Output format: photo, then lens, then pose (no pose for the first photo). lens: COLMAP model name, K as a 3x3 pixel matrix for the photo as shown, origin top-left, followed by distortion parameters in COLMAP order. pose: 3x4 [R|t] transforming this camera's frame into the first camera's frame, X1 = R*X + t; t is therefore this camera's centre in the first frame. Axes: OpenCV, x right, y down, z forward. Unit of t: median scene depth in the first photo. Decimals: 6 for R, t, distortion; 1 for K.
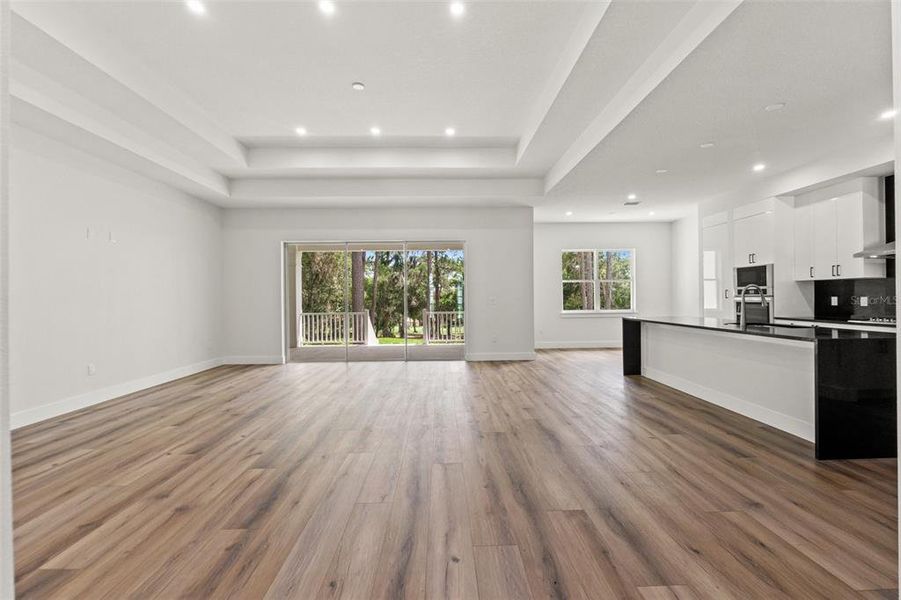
lens RADIAL K [[386.8, 0, 450.5], [0, 386.8, 300.0], [0, 0, 1]] dist [-0.023339, 0.000039]
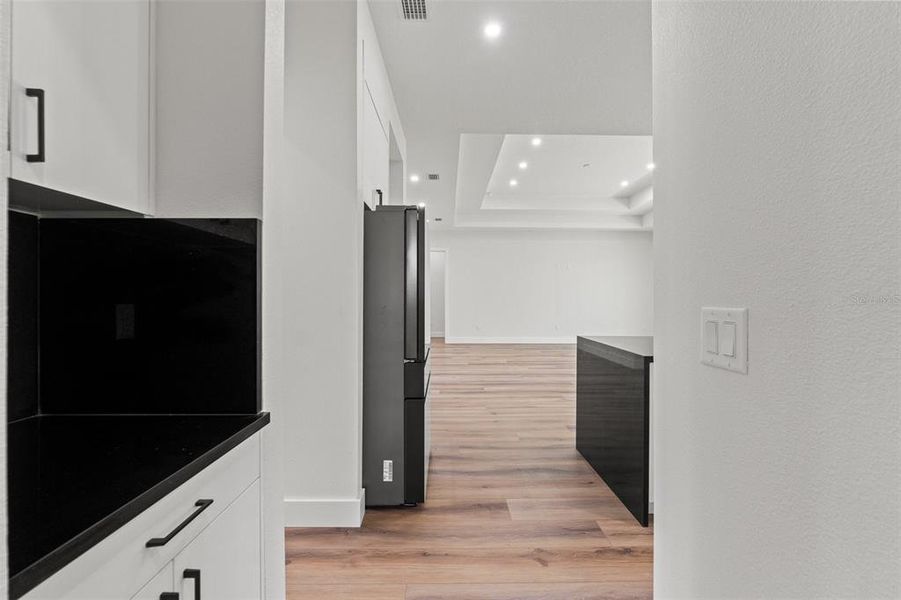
lens RADIAL K [[379.2, 0, 450.5], [0, 379.2, 300.0], [0, 0, 1]] dist [-0.014363, 0.000177]
pose [[-0.006441, 0.015787, -0.999855, 1.318298], [-0.008070, 0.999842, 0.015838, -0.007990], [0.999947, 0.008171, -0.006313, 0.414858]]
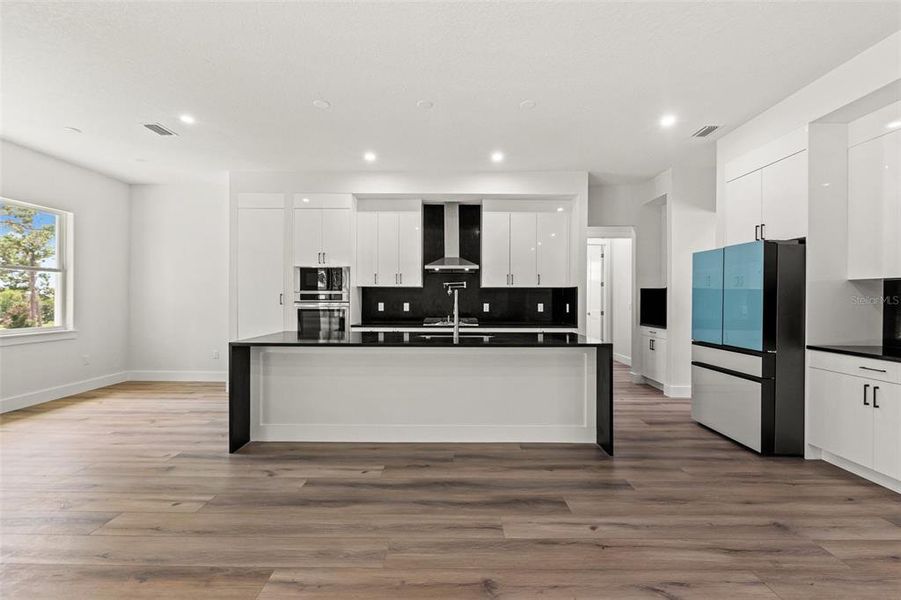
lens RADIAL K [[385.5, 0, 450.5], [0, 385.5, 300.0], [0, 0, 1]] dist [-0.004824, -0.000456]
pose [[0.023214, 0.005479, 0.999716, -0.088279], [0.004768, 0.999973, -0.005591, -0.011303], [-0.999719, 0.004897, 0.023187, 0.924606]]
